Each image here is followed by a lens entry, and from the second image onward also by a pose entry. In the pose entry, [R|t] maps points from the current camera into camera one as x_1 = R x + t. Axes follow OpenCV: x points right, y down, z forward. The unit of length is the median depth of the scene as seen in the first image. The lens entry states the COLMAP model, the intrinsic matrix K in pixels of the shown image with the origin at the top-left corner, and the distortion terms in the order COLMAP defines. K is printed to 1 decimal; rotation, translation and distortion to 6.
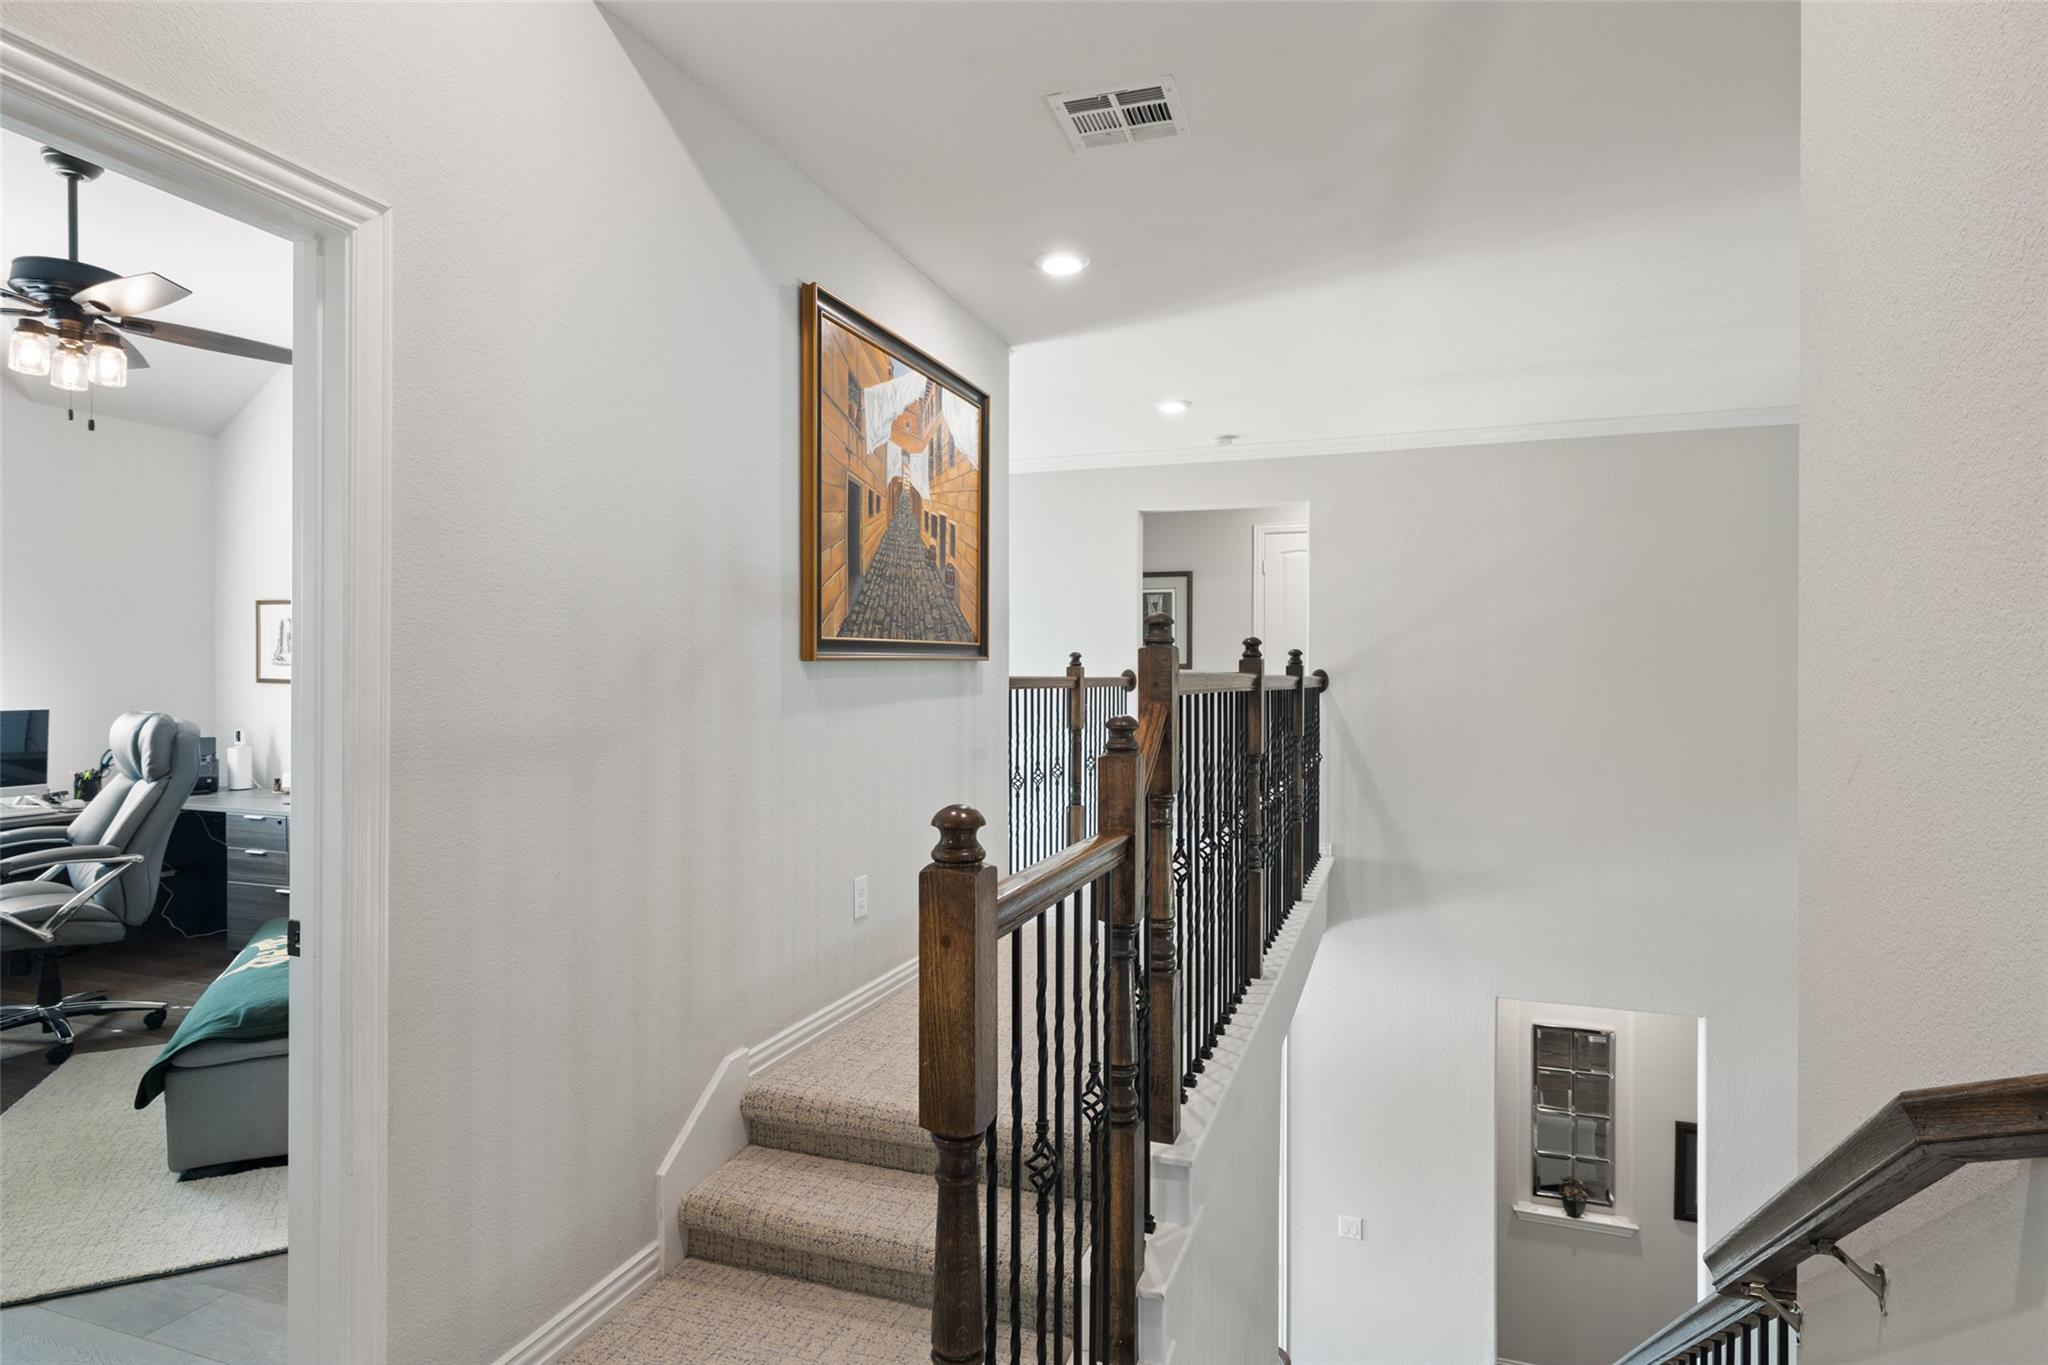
lens RADIAL K [[1092.1, 0, 1024.0], [0, 1092.1, 682.5], [0, 0, 1]] dist [-0.003704, -0.000772]
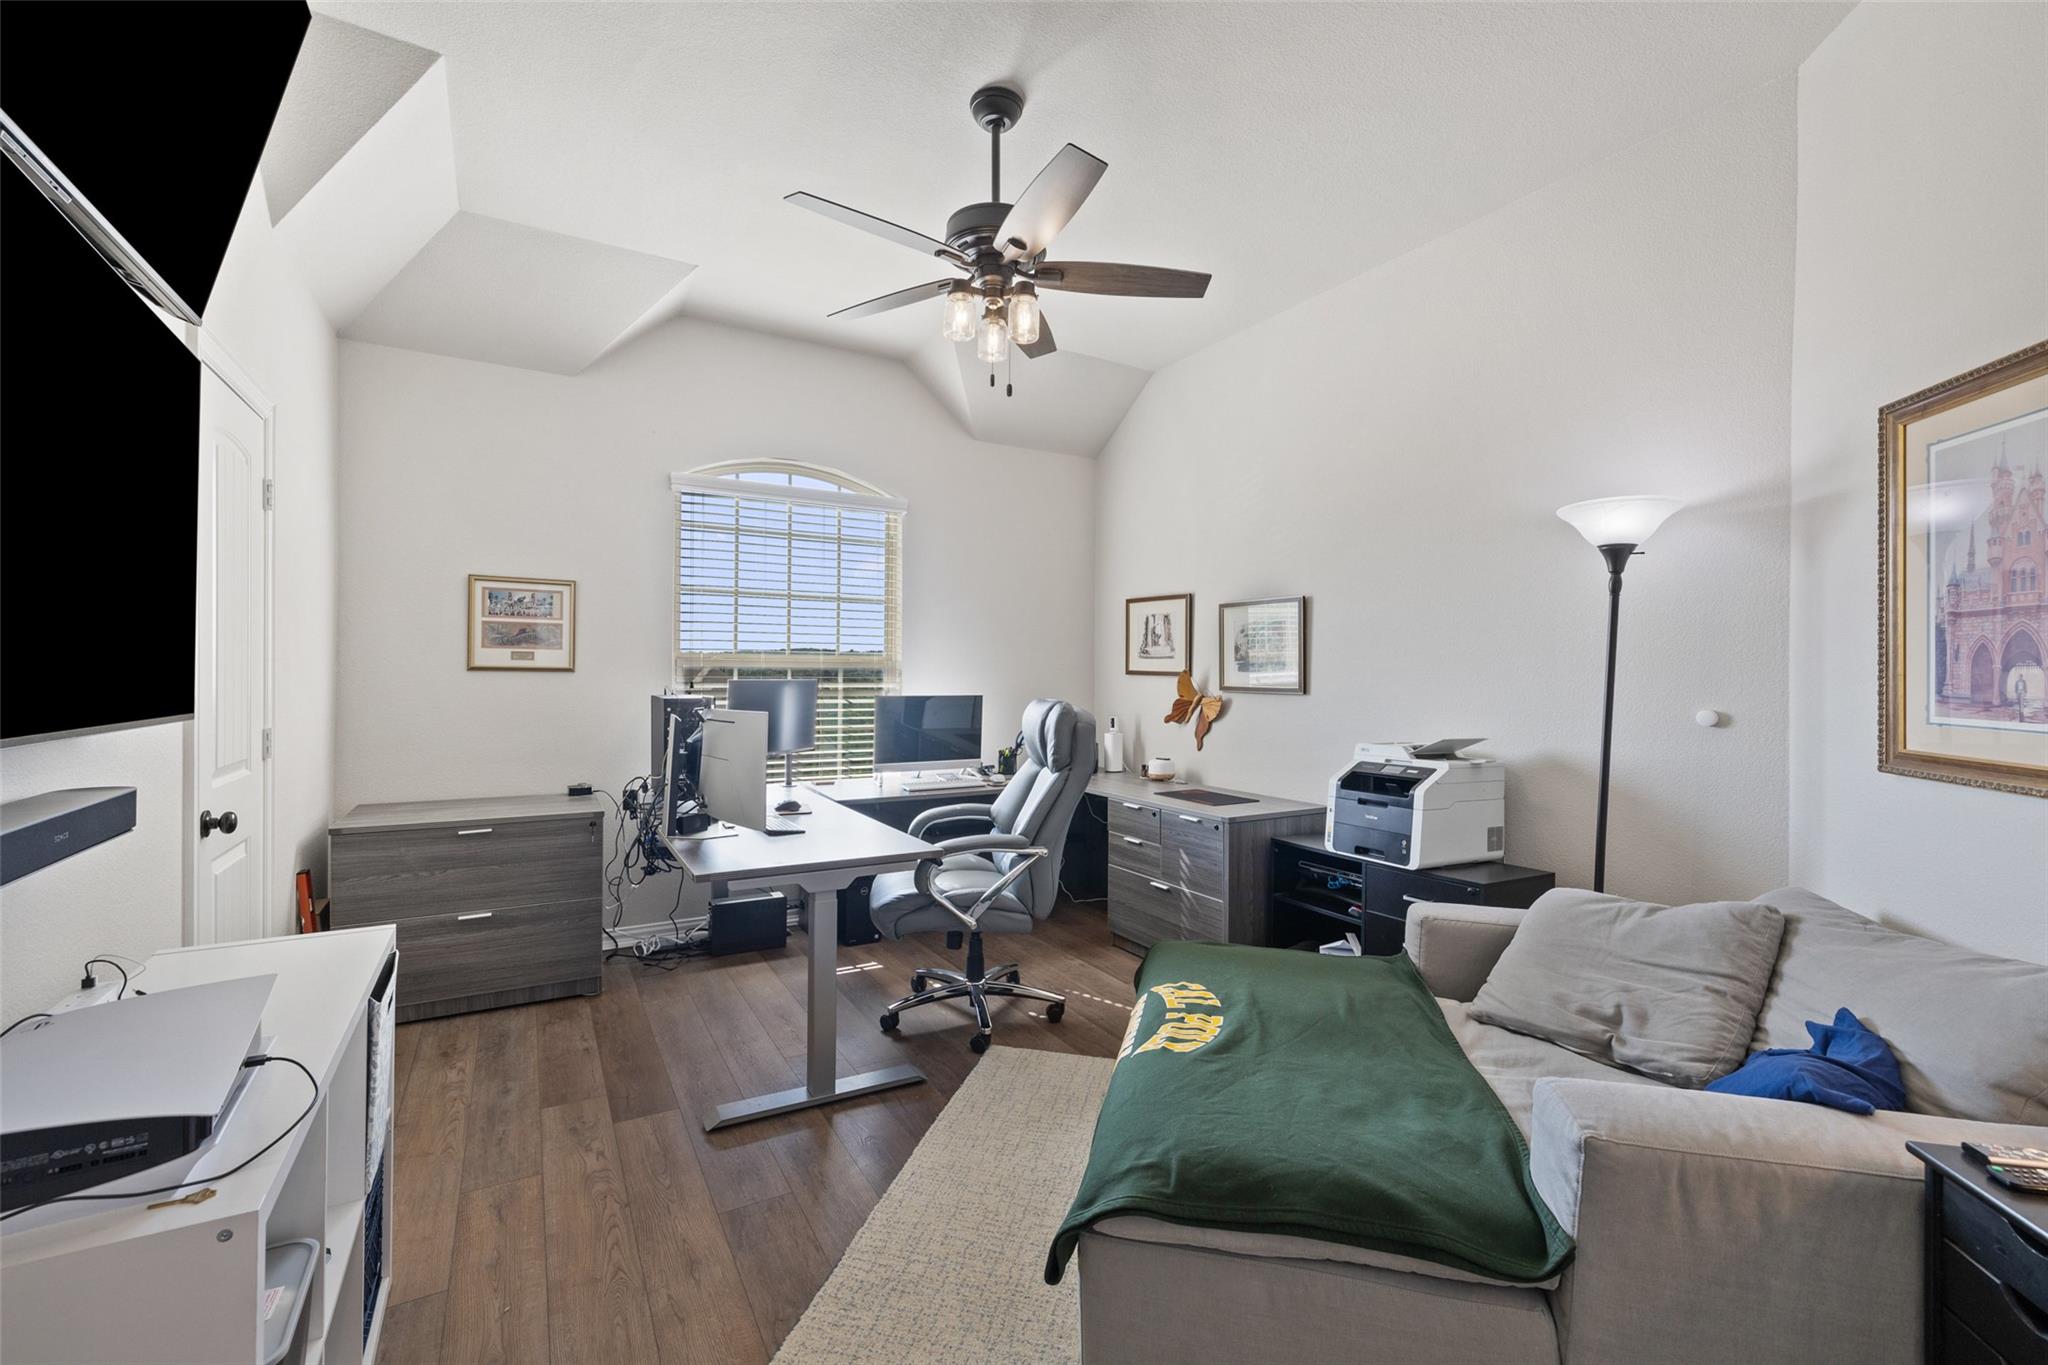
lens RADIAL K [[859.5, 0, 1023.3], [0, 859.5, 672.5], [0, 0, 1]] dist [-0.000441, -0.000281]
pose [[0.766320, 0.000956, -0.642459, -0.325107], [-0.008074, 0.999934, -0.008142, 0.008865], [0.642409, 0.011427, 0.766277, 0.387074]]
